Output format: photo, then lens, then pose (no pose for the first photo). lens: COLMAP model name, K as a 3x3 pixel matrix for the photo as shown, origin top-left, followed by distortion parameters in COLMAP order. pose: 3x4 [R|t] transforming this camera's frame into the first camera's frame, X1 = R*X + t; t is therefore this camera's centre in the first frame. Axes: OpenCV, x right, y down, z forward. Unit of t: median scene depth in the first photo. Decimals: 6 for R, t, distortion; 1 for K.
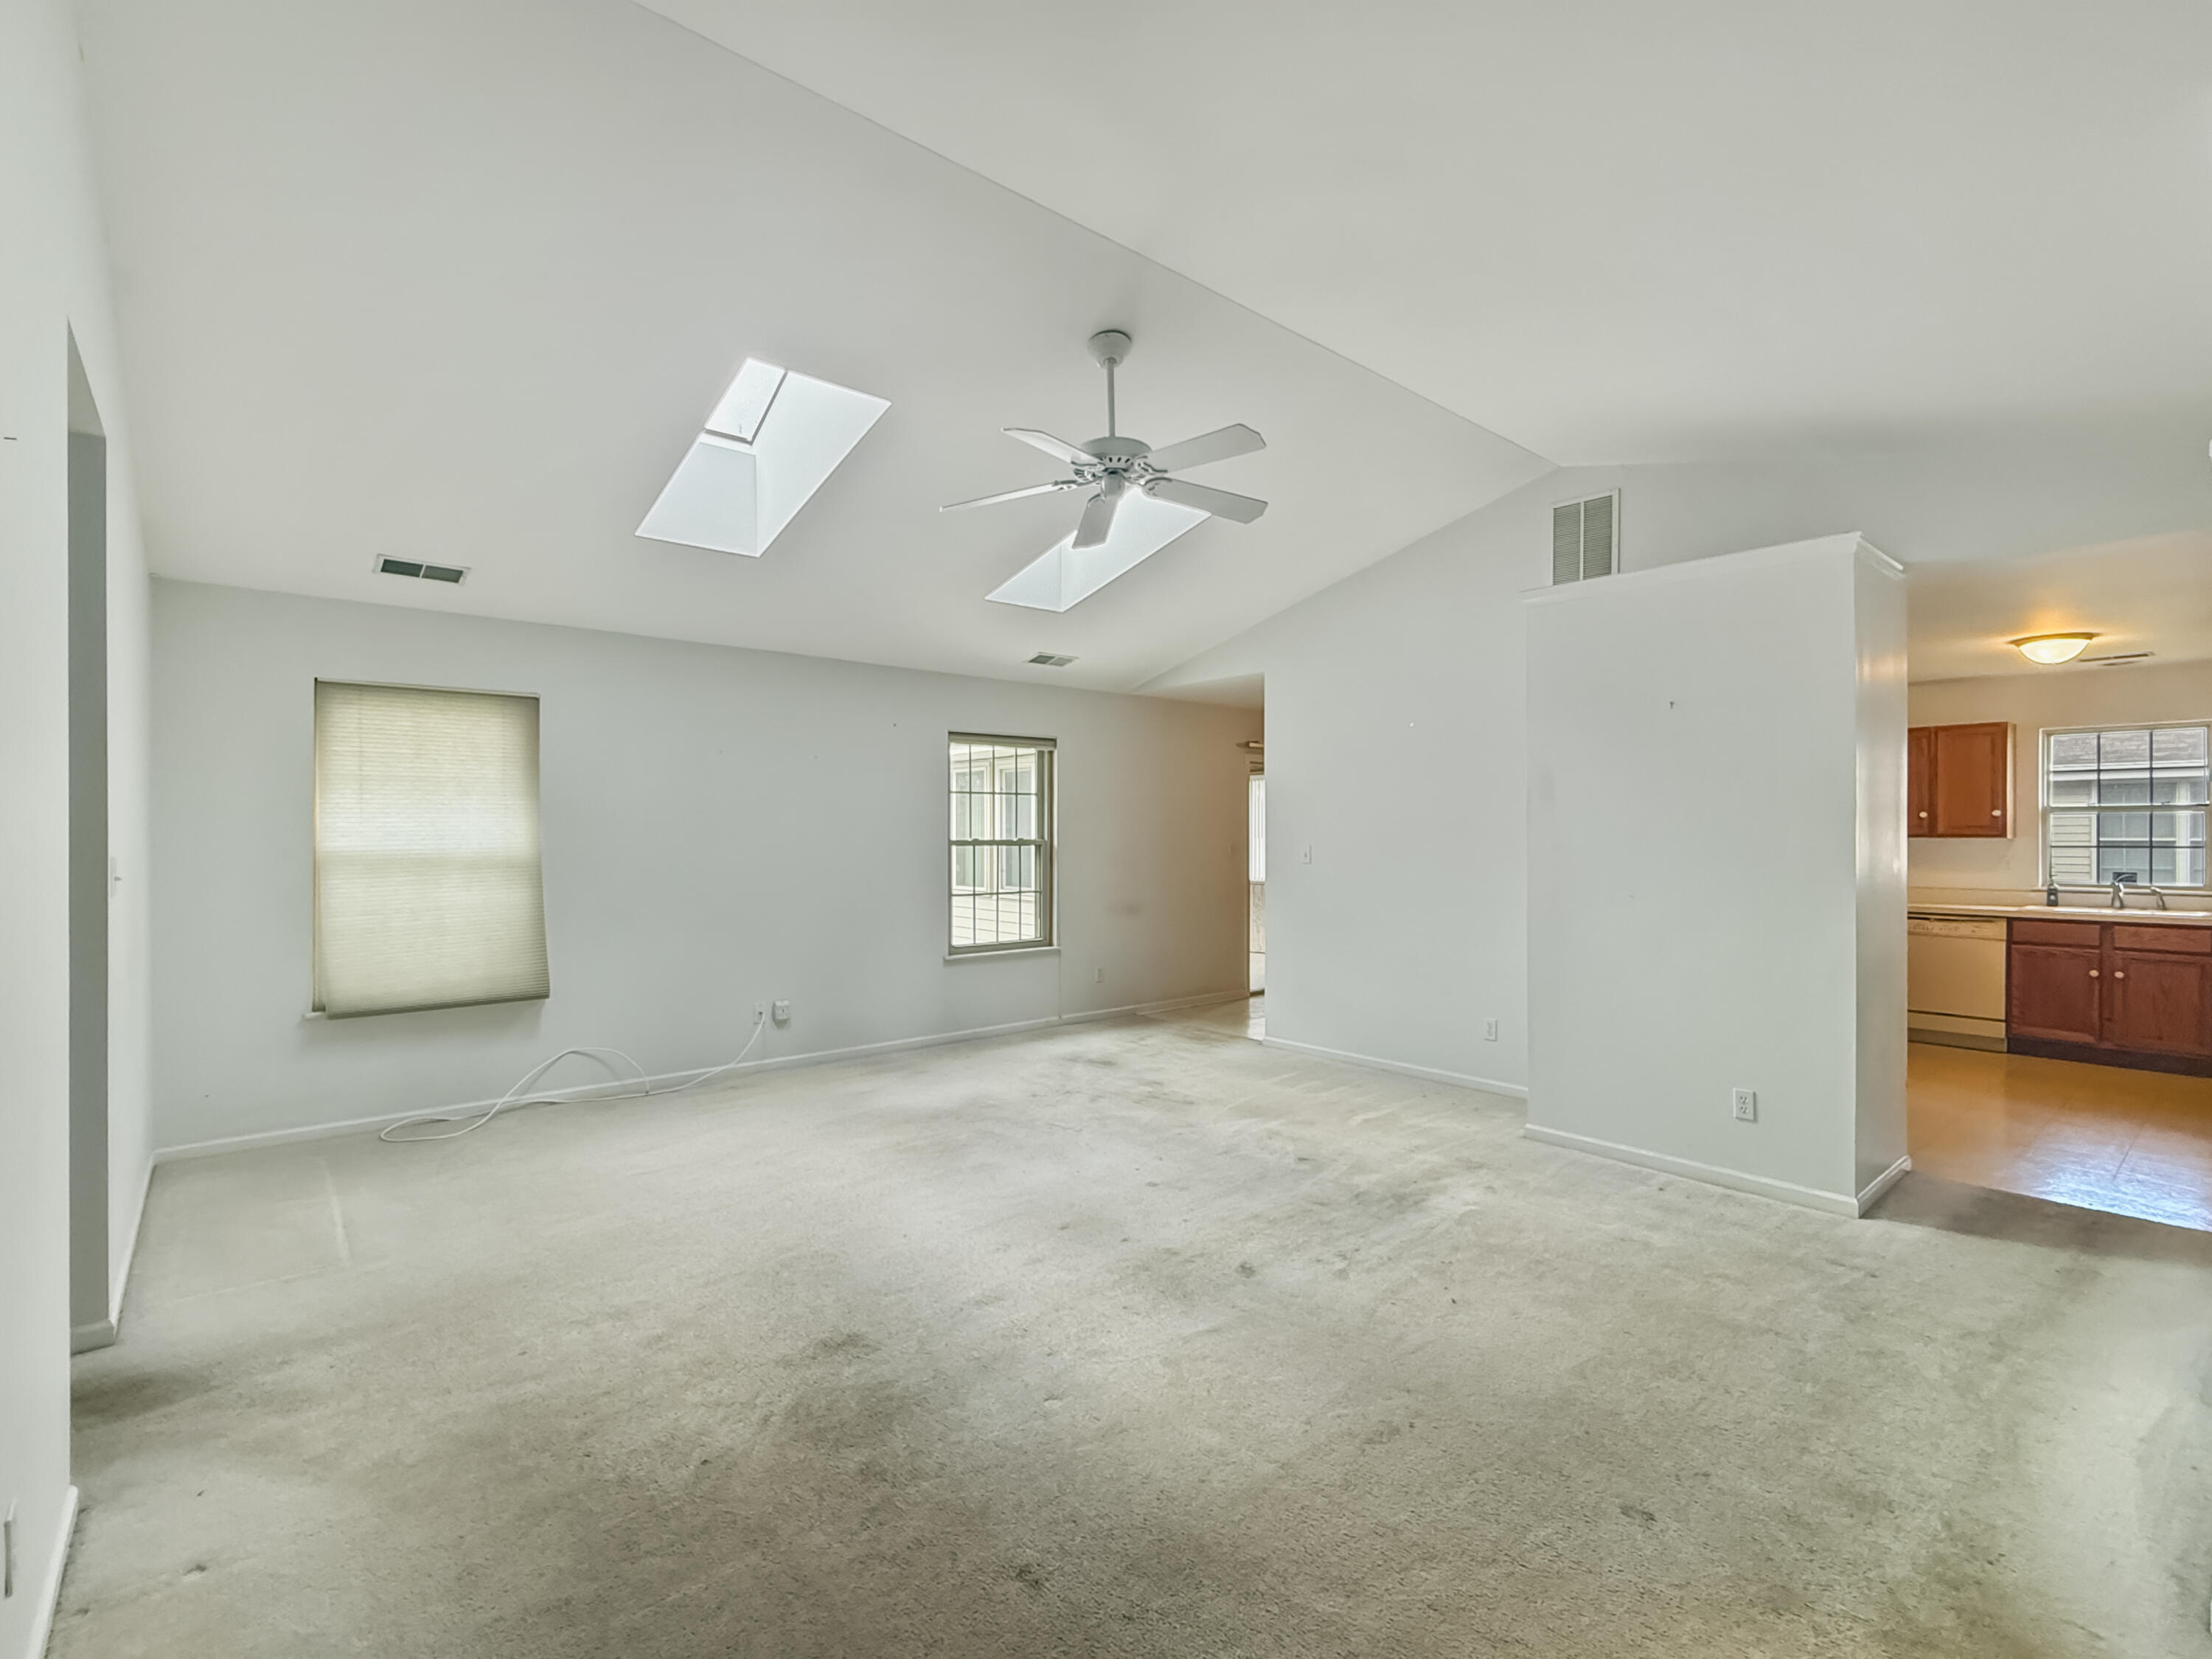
lens RADIAL K [[1033.4, 0, 1106.0], [0, 1033.4, 829.5], [0, 0, 1]] dist [0.000921, 0.000163]
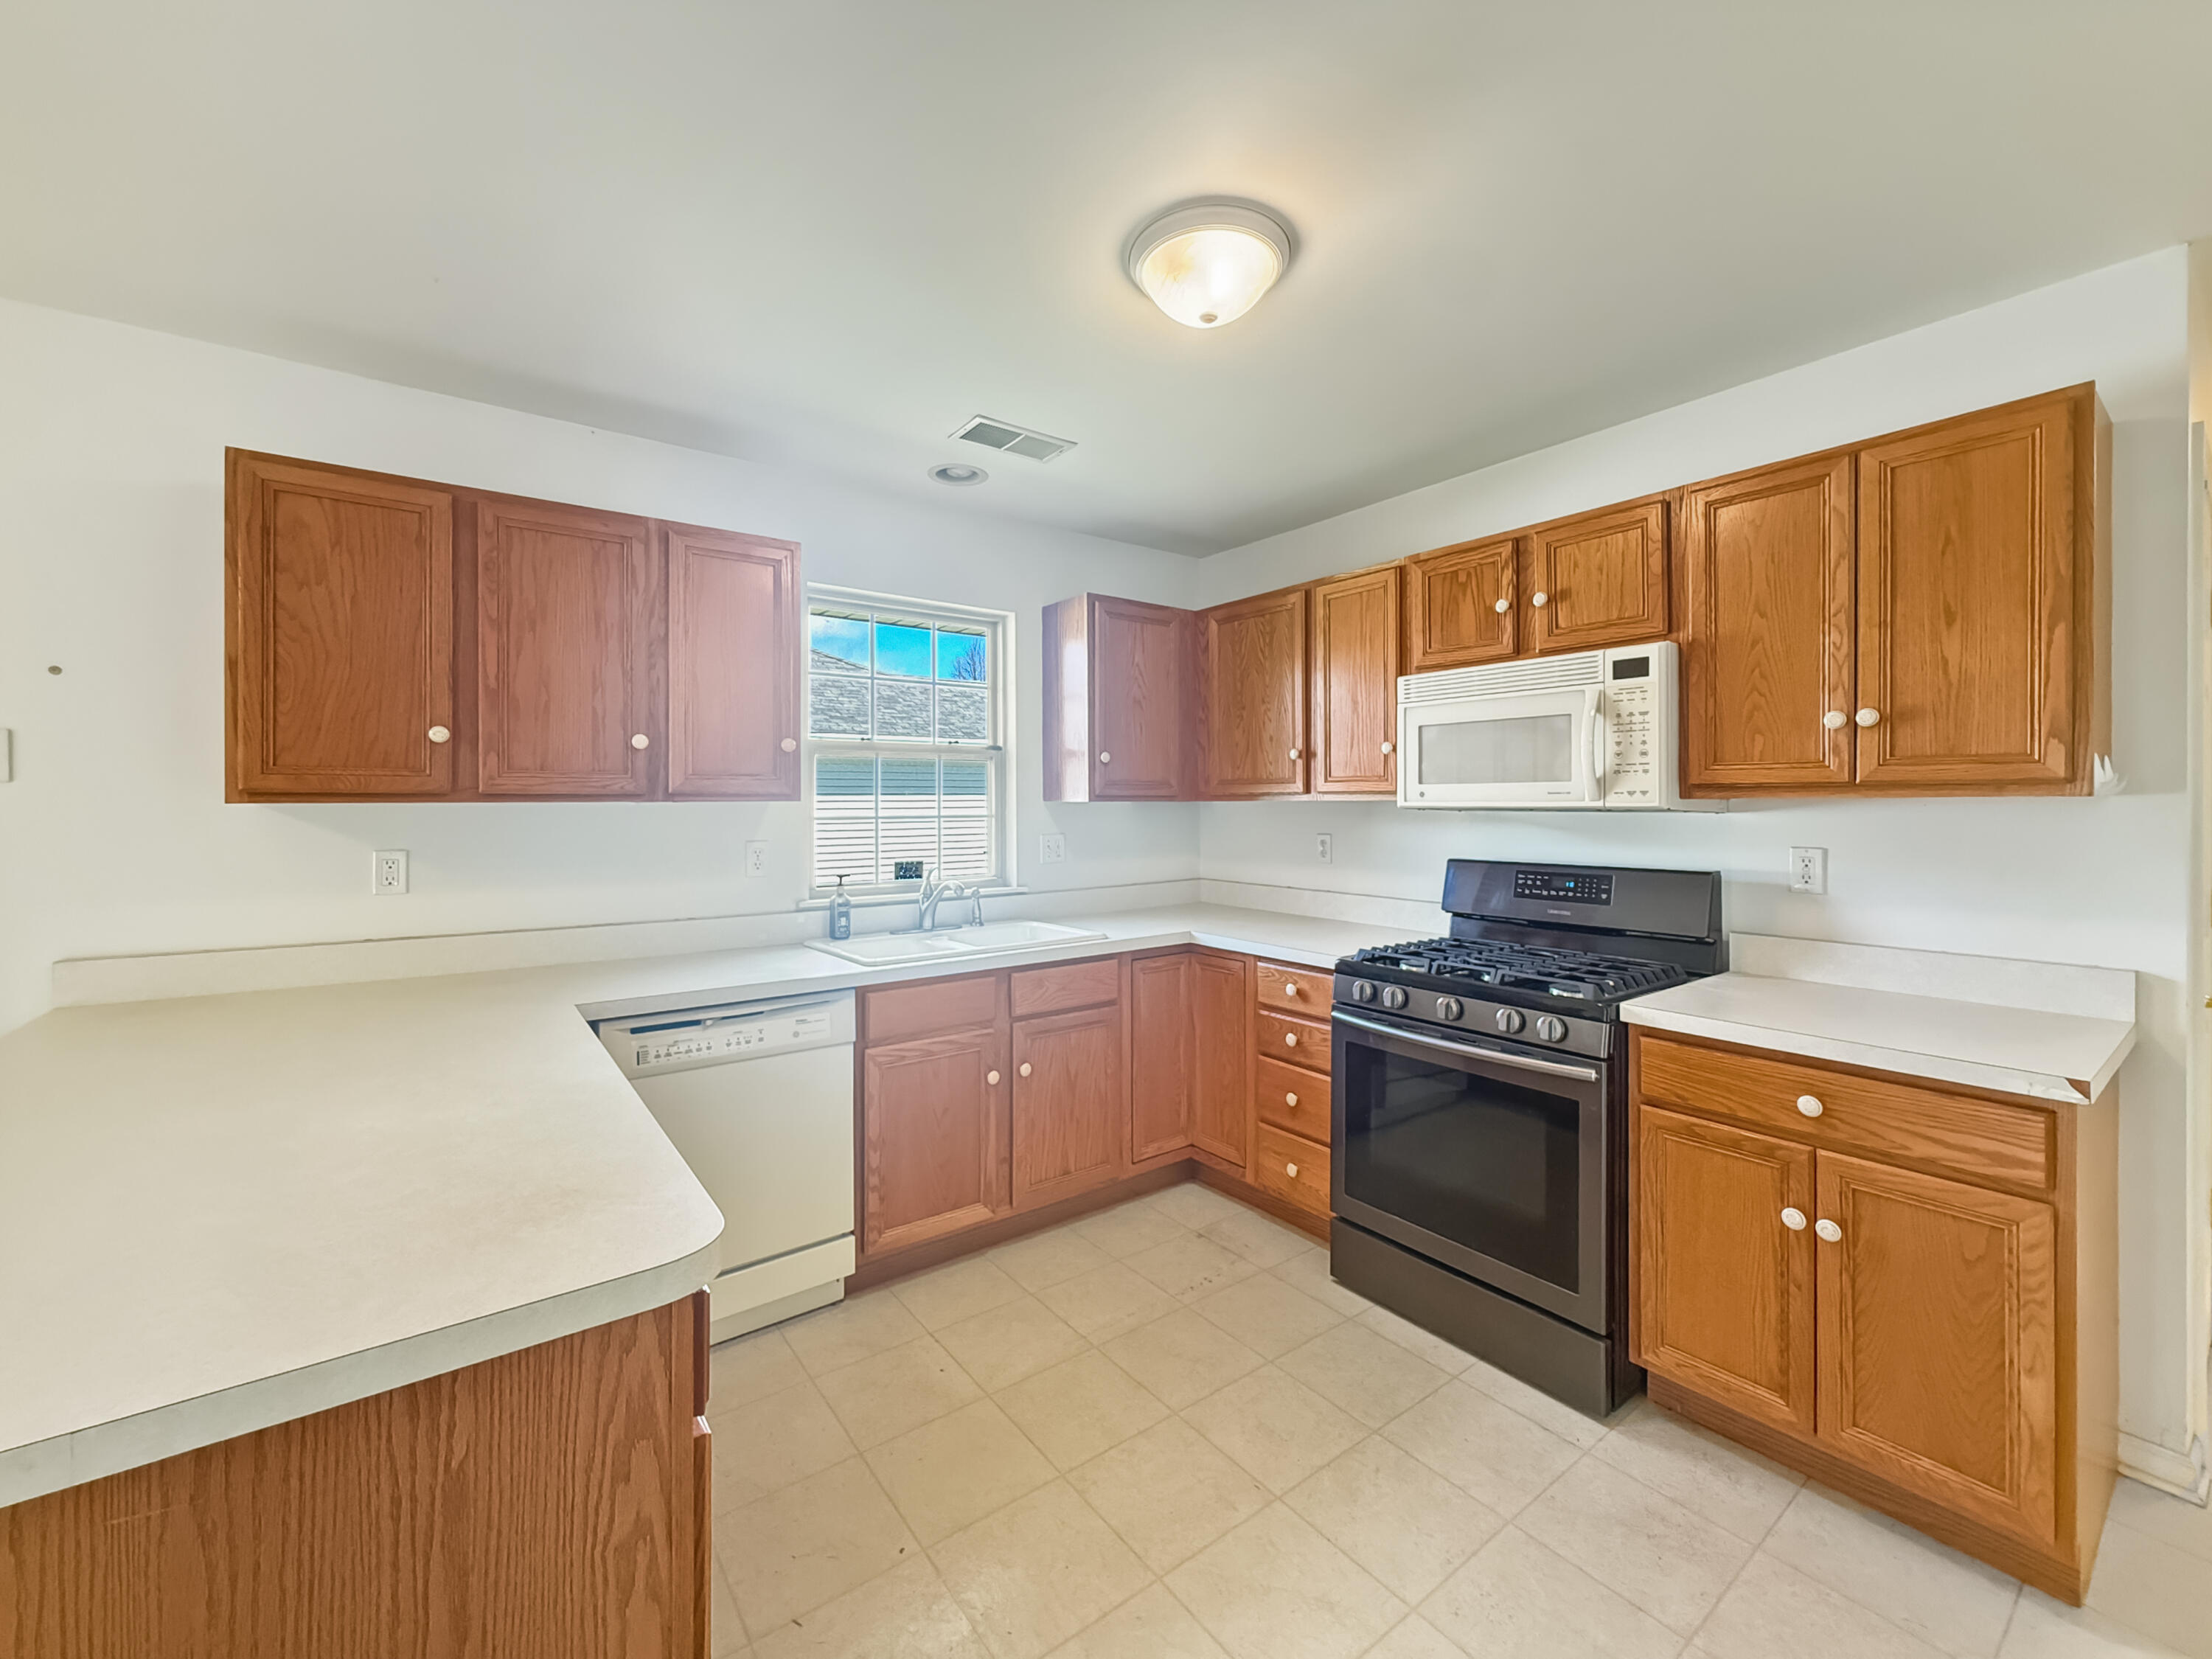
lens RADIAL K [[896.8, 0, 1106.5], [0, 896.8, 805.2], [0, 0, 1]] dist [-0.000157, -0.000243]
pose [[0.053515, 0.004062, 0.998559, 0.508104], [0.001338, 0.999991, -0.004140, 0.011800], [-0.998566, 0.001558, 0.053509, 0.878826]]
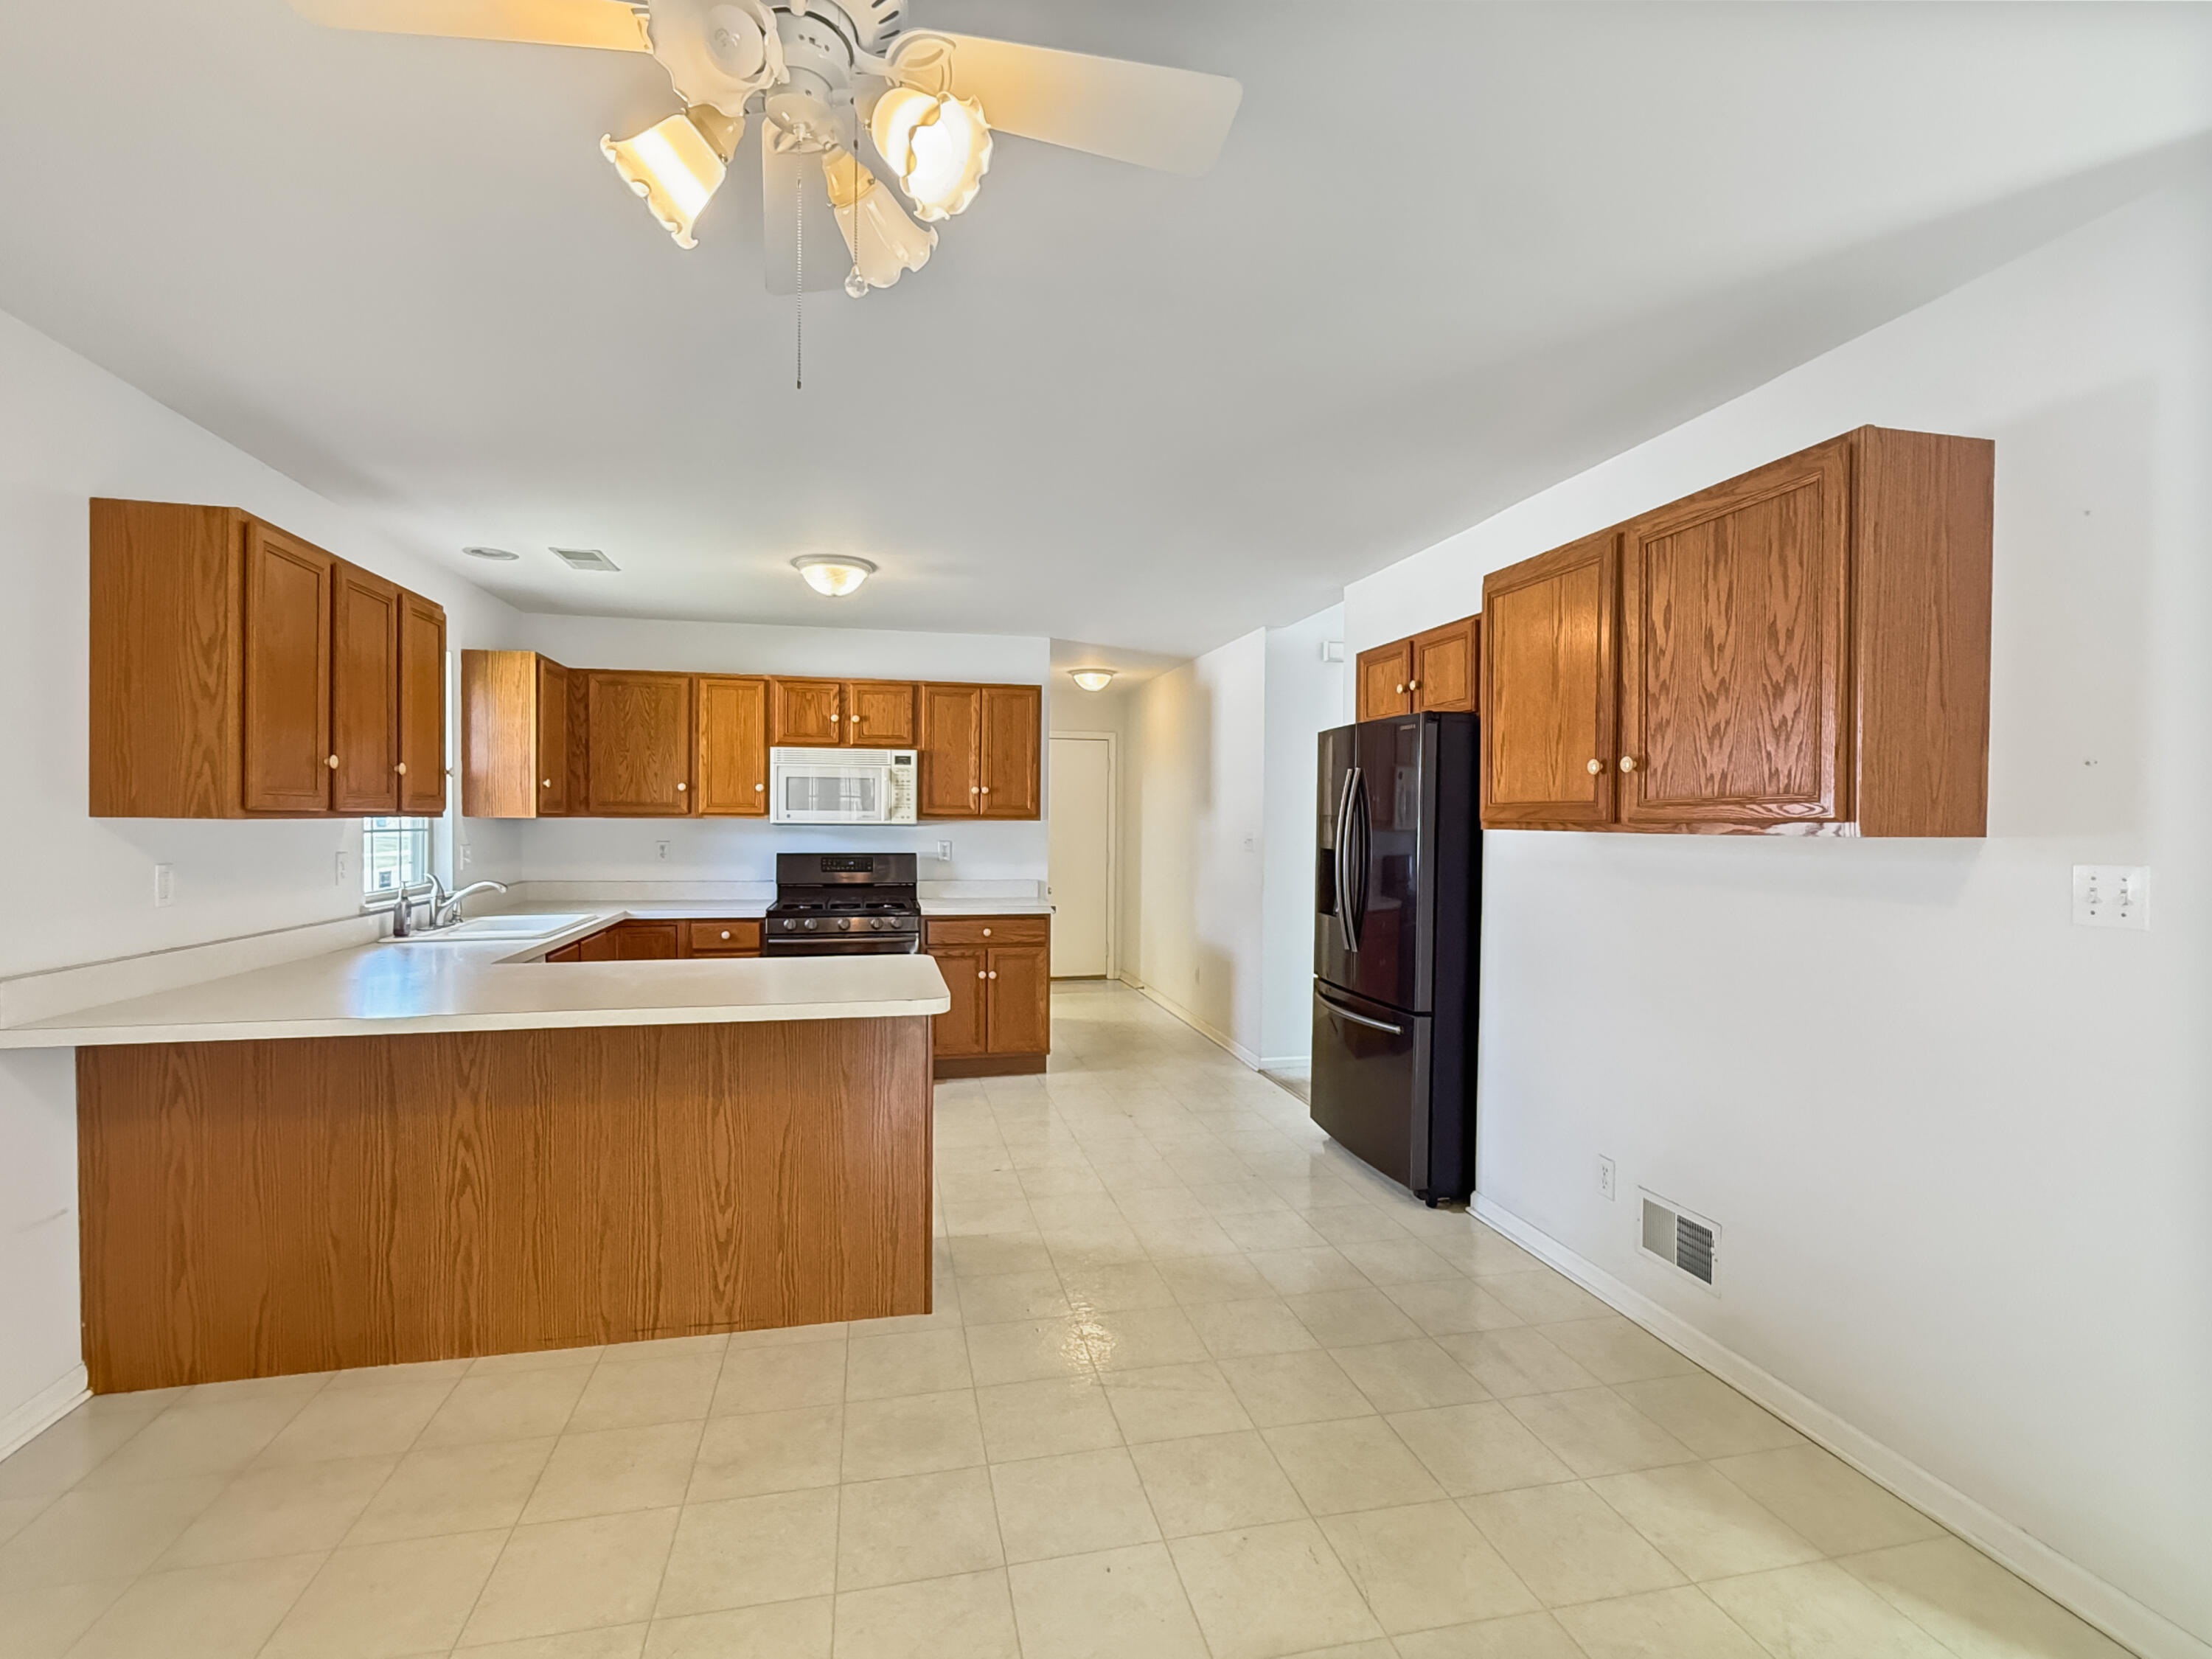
lens RADIAL K [[1033.4, 0, 1106.0], [0, 1033.4, 829.5], [0, 0, 1]] dist [0.000921, 0.000163]
pose [[-0.884780, -0.004982, 0.465983, 0.309822], [-0.002463, 0.999979, 0.006015, 0.010618], [-0.466003, 0.004174, -0.884773, 1.375457]]
